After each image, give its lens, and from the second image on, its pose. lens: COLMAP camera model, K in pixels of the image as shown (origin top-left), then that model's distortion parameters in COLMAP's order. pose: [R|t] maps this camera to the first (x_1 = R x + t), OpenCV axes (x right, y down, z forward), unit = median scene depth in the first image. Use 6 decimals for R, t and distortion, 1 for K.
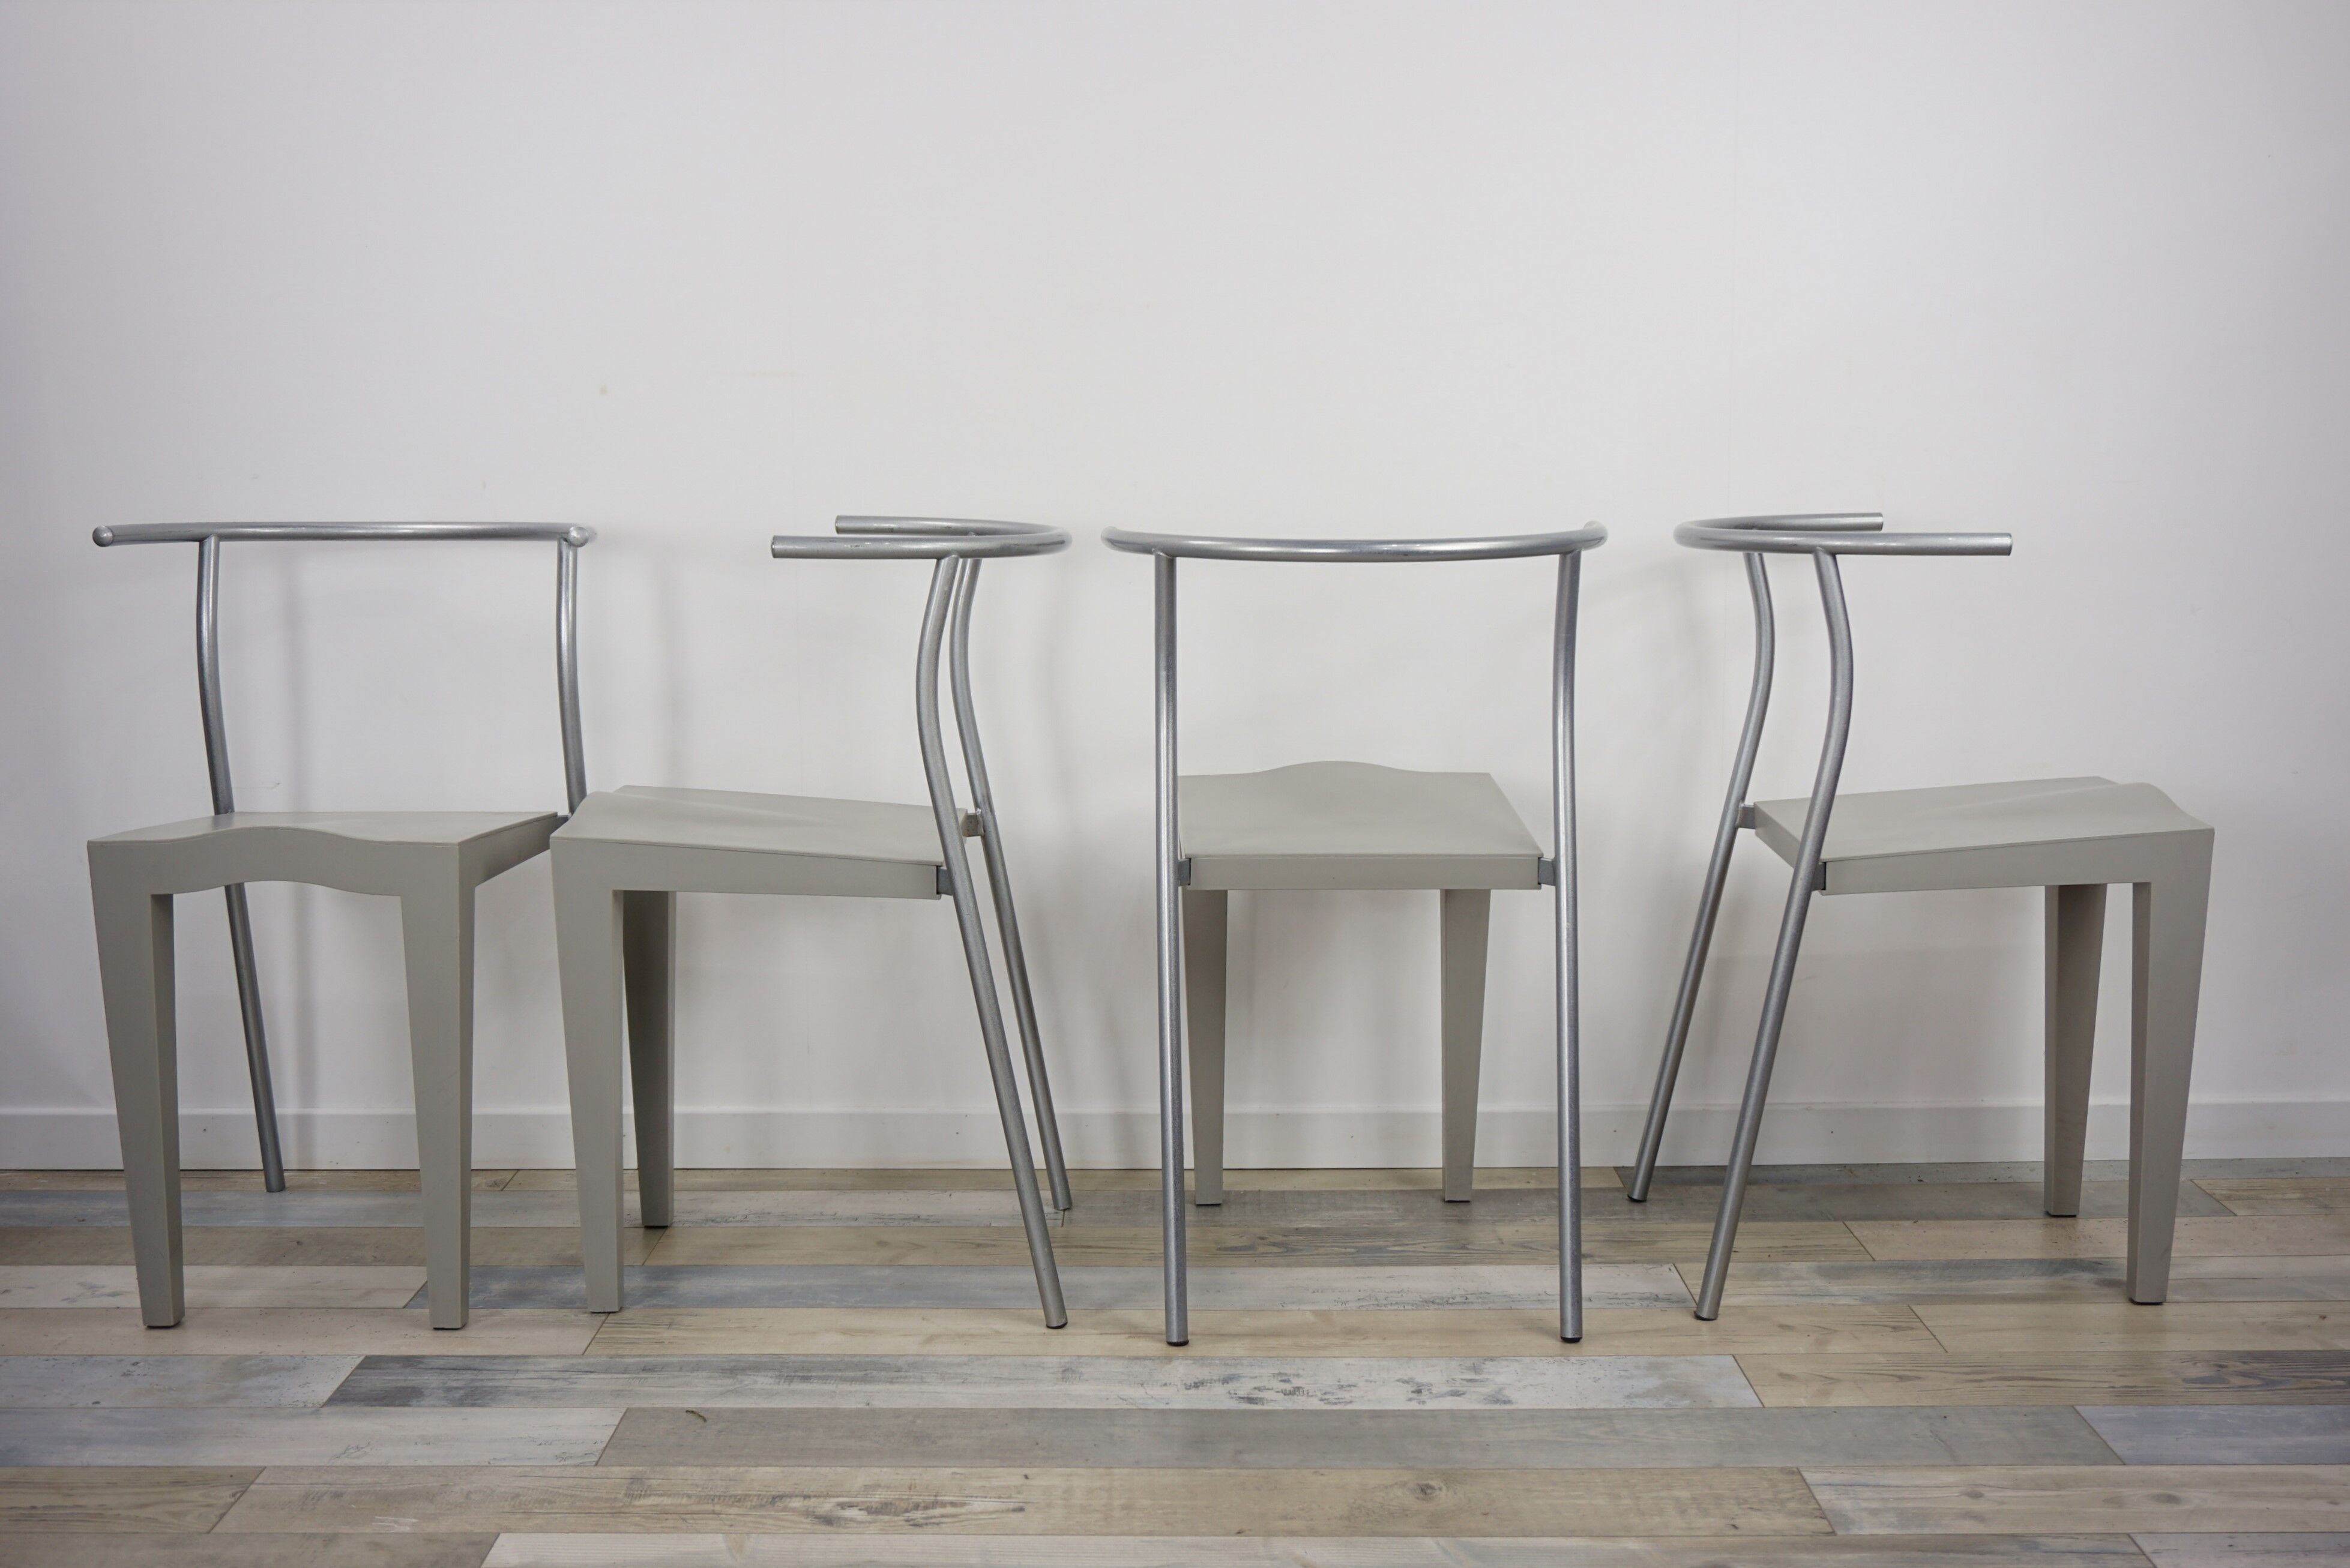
lens RADIAL K [[2583.7, 0, 1165.9], [0, 2583.7, 784.9], [0, 0, 1]] dist [-0.000176, -0.040257]
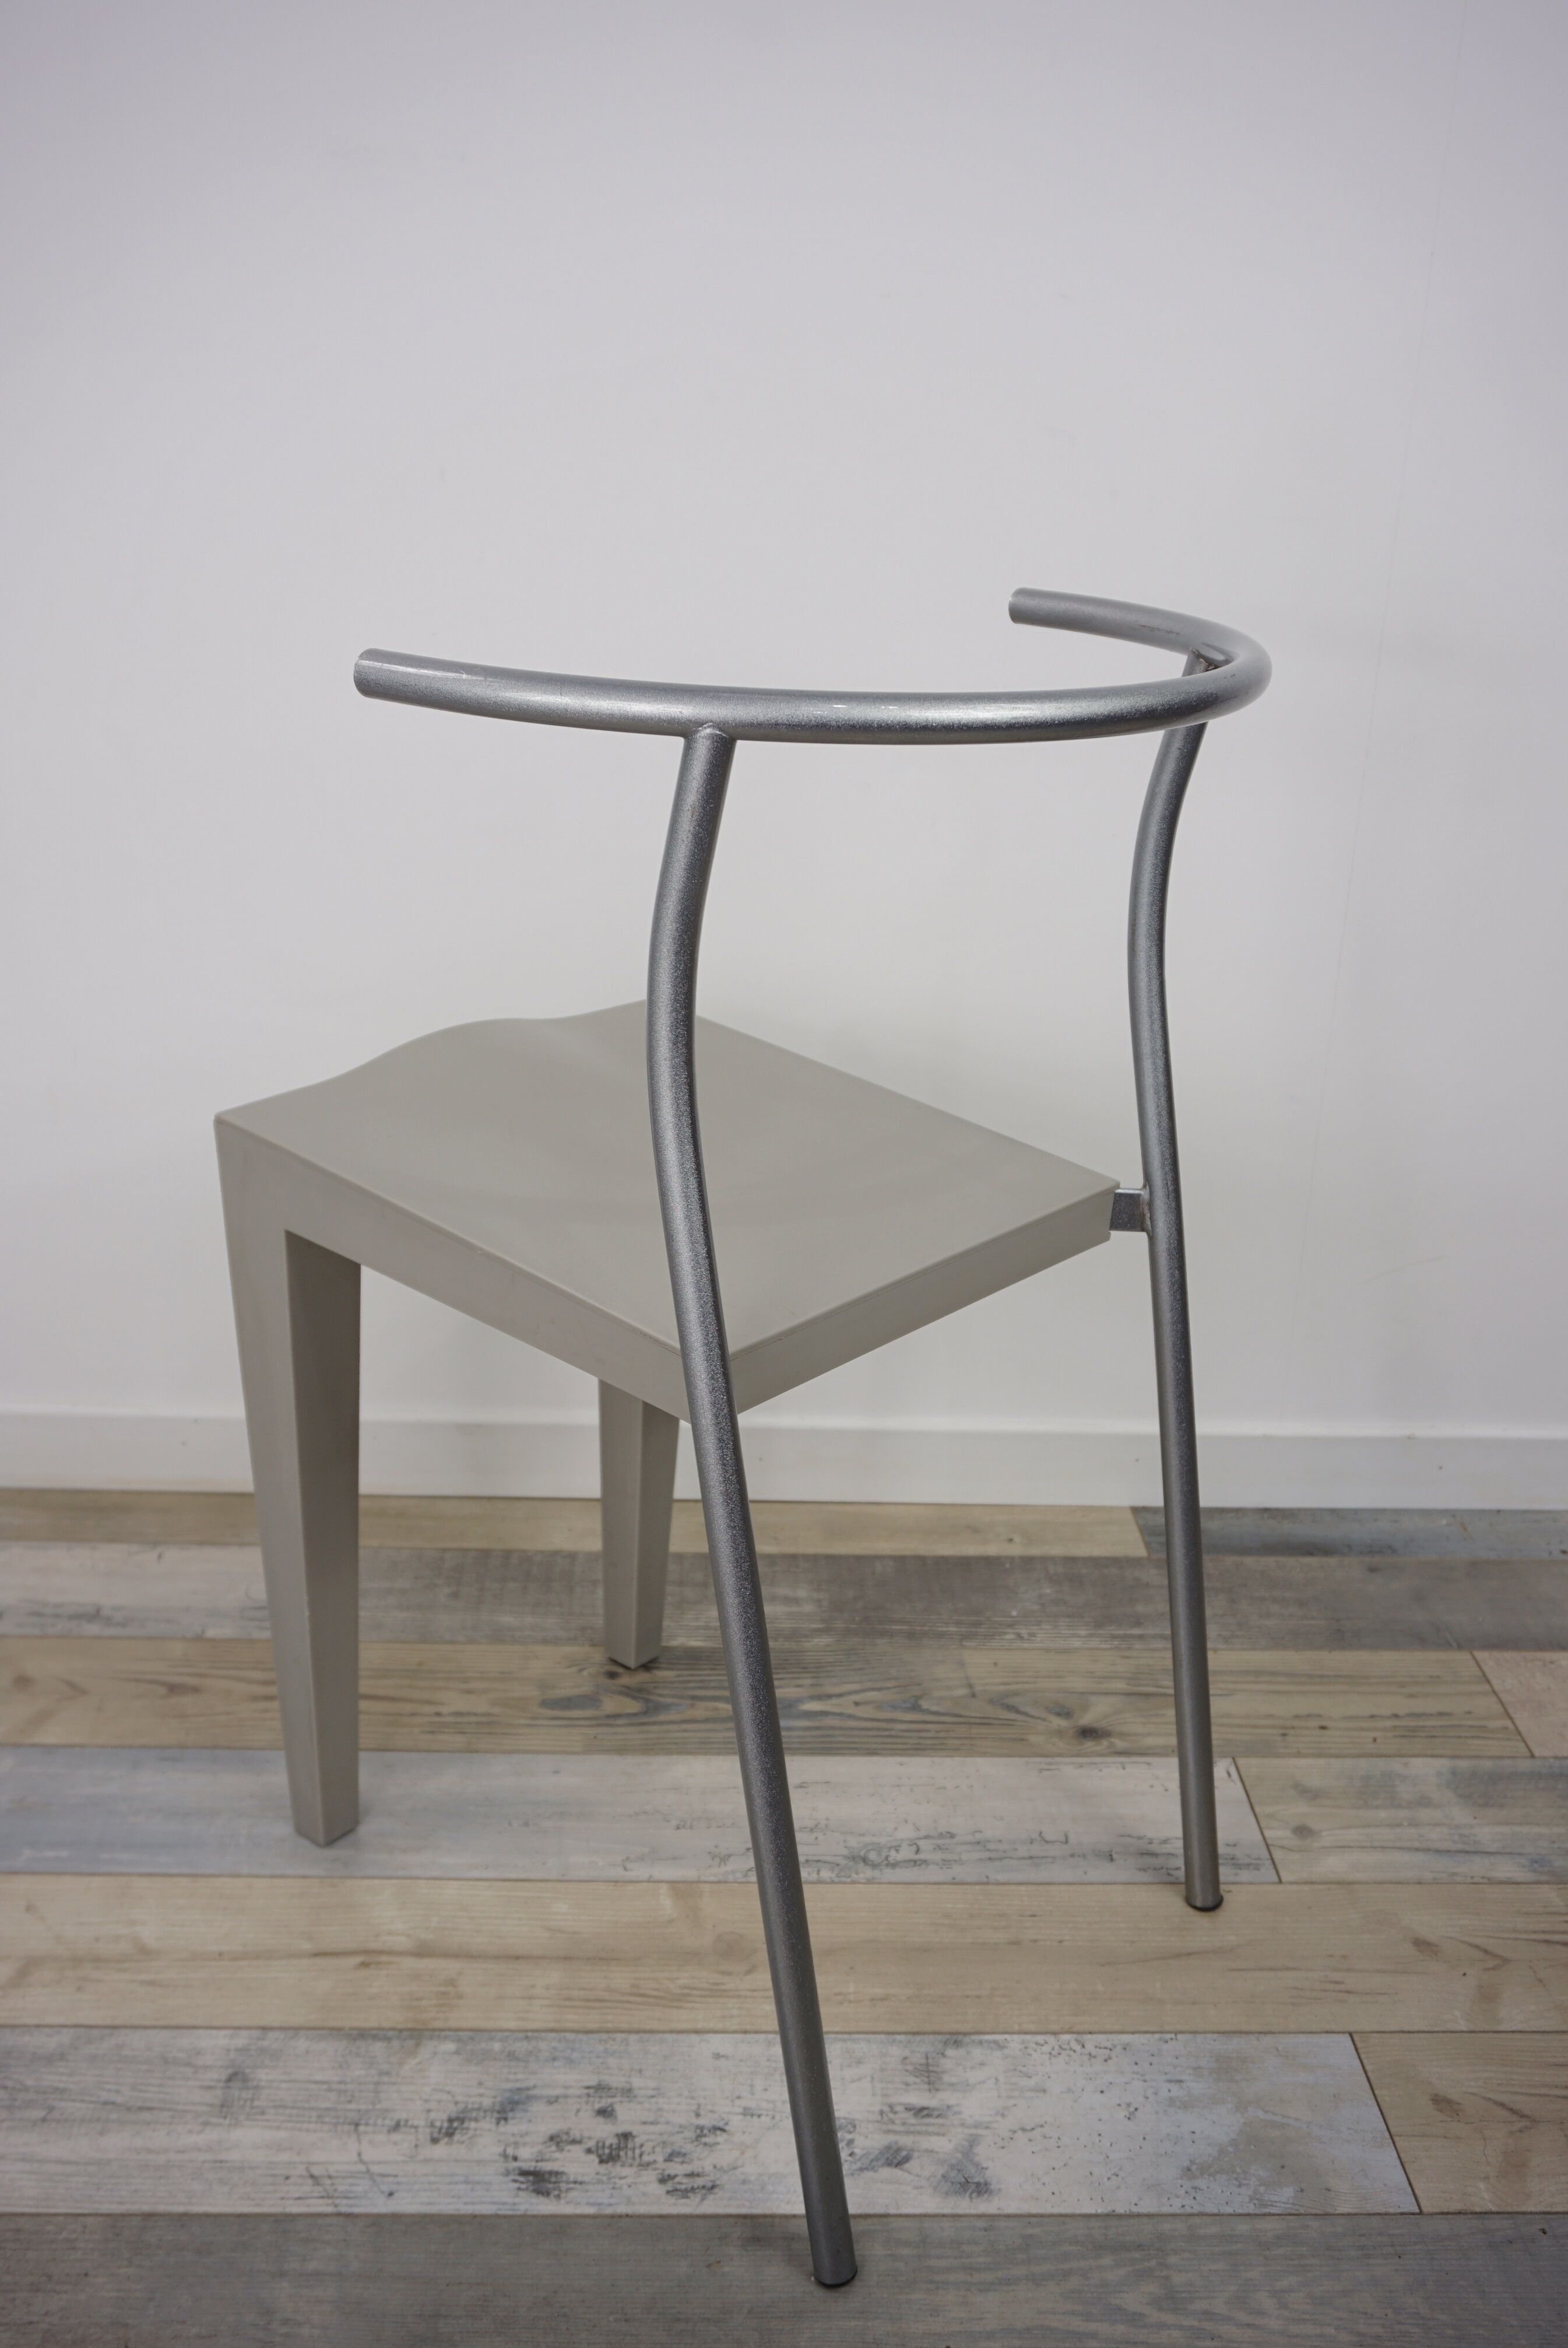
lens RADIAL K [[2244.3, 0, 784.0], [0, 2244.3, 1174.0], [0, 0, 1]] dist [0.004003, -0.007237]
pose [[0.997654, 0.026507, 0.063113, 0.049066], [-0.039530, 0.975805, 0.215038, -0.088153], [-0.055886, -0.217028, 0.974564, 0.552983]]
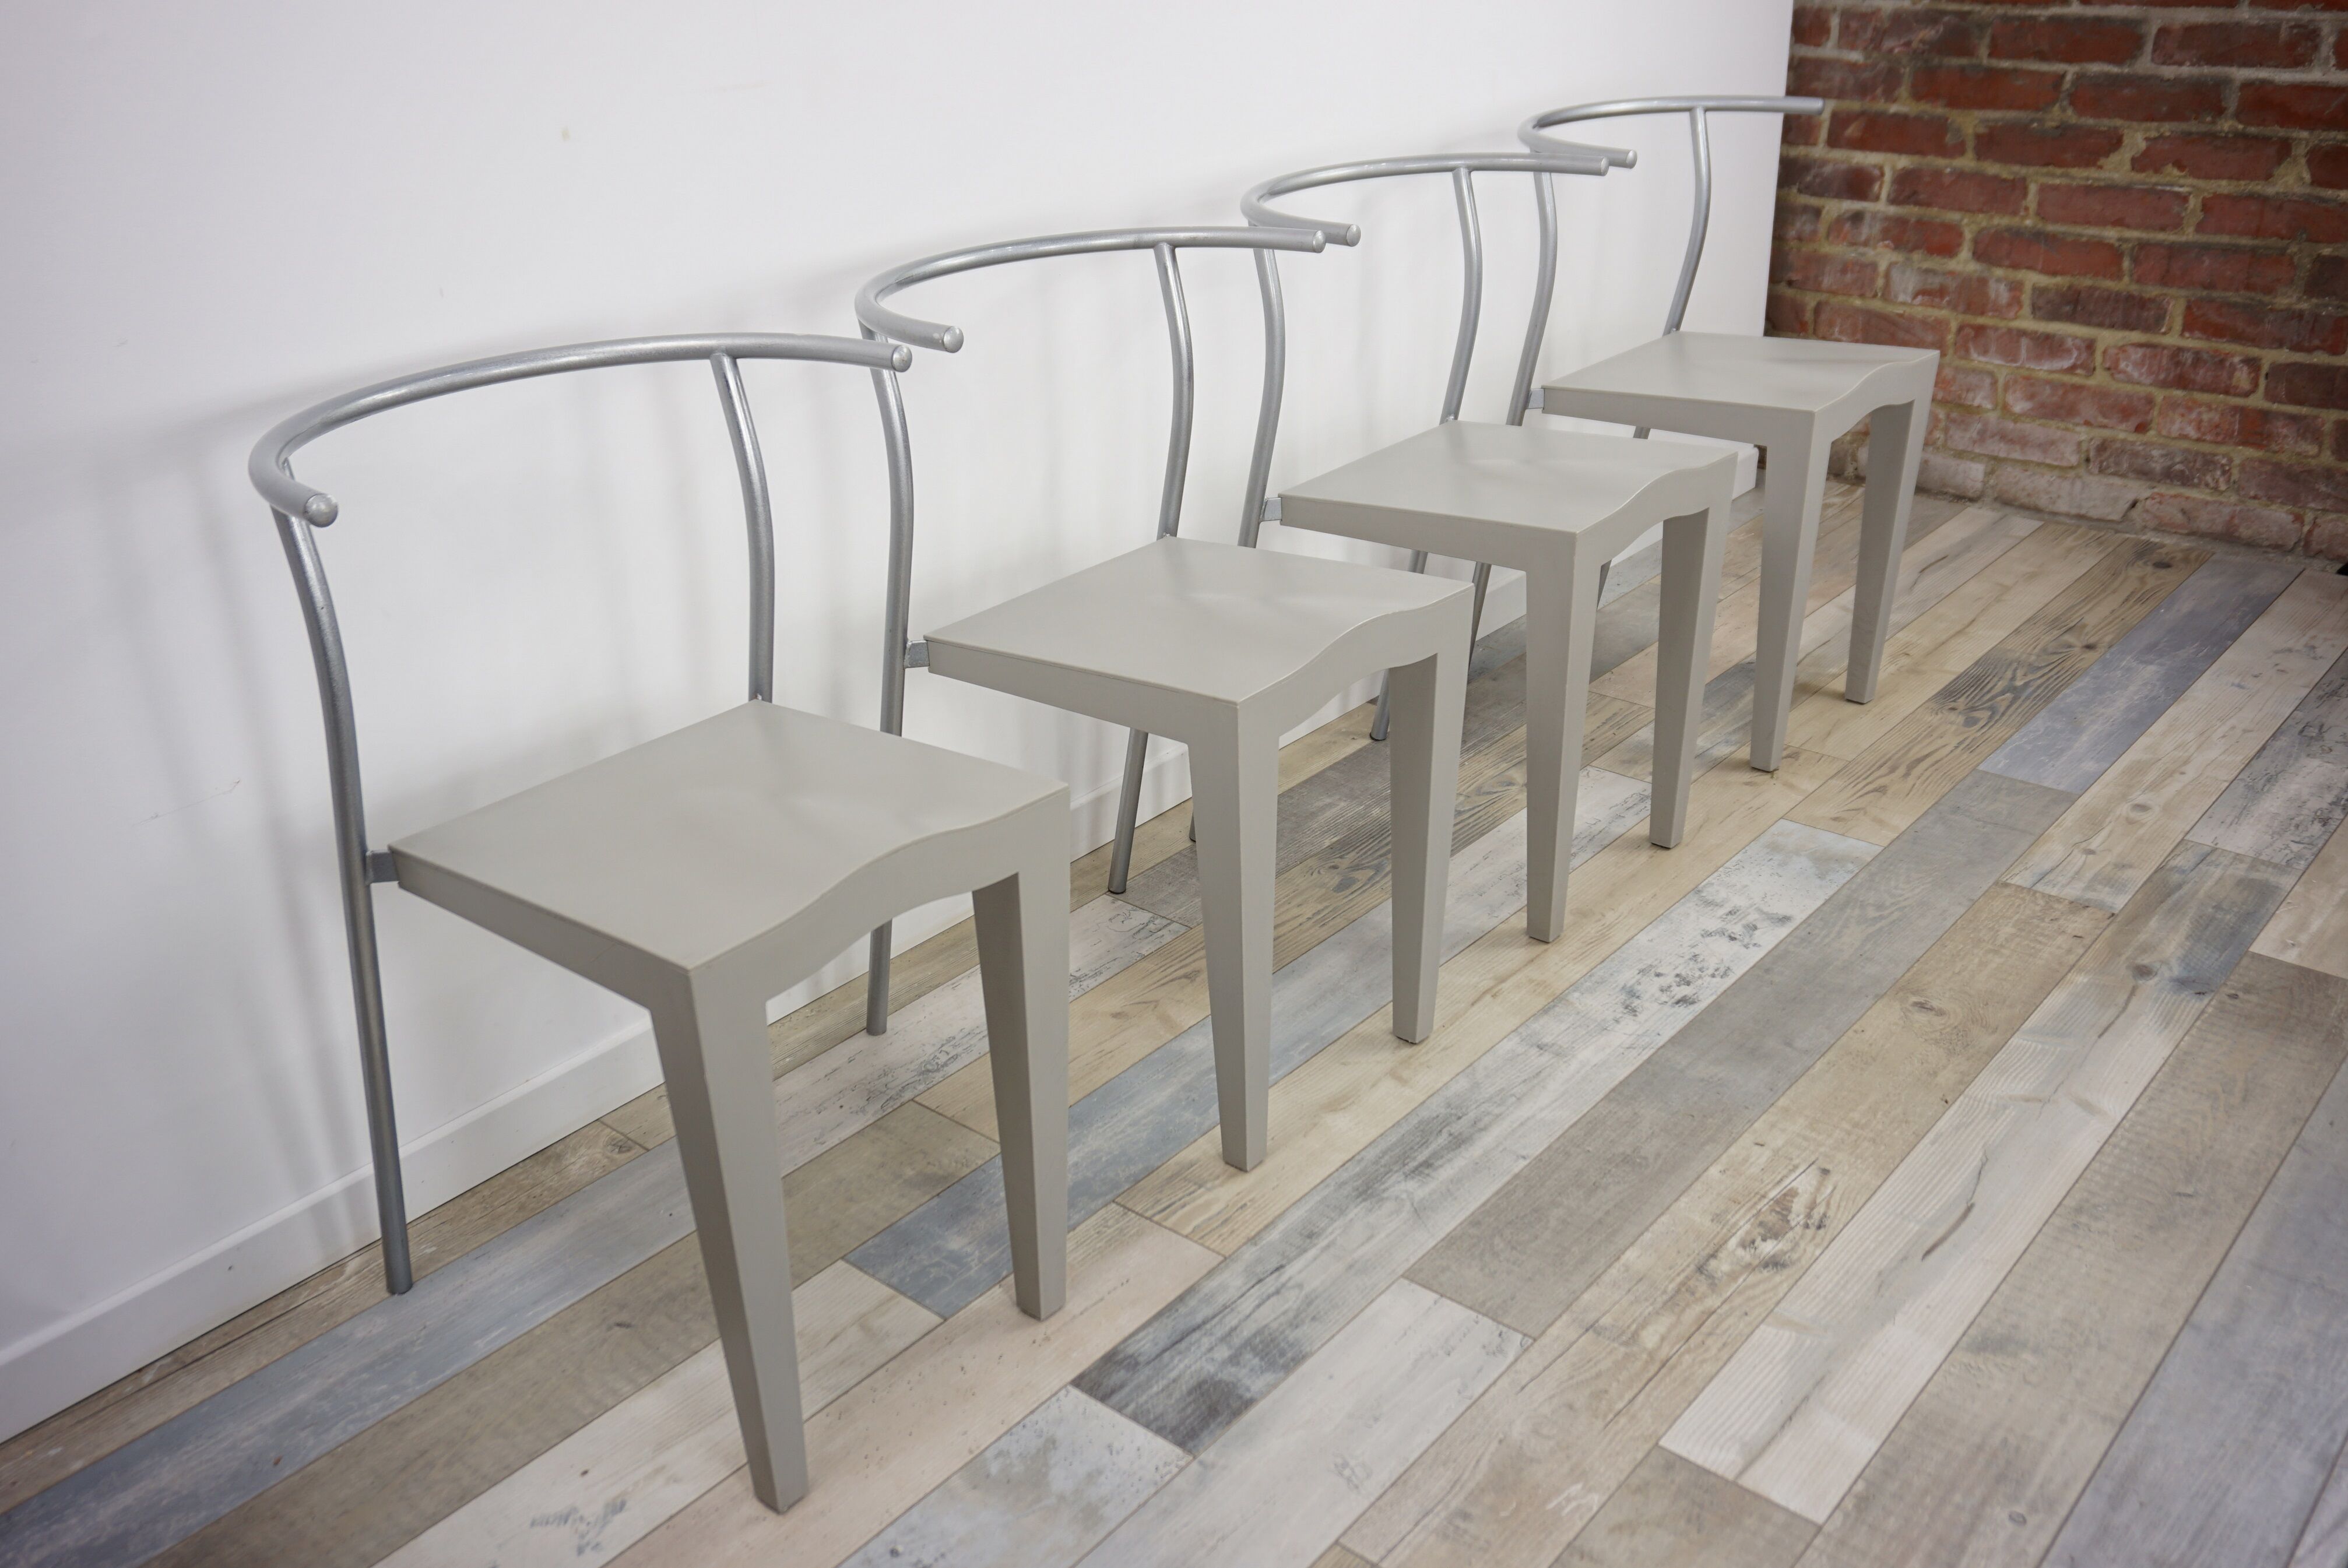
lens RADIAL K [[2087.5, 0, 1174.0], [0, 2087.5, 784.0], [0, 0, 1]] dist [0.003528, 0.030729]
pose [[0.638088, -0.340383, 0.690639, -0.719426], [0.129616, 0.931662, 0.339419, -0.198418], [-0.758975, -0.127061, 0.638602, 0.580652]]
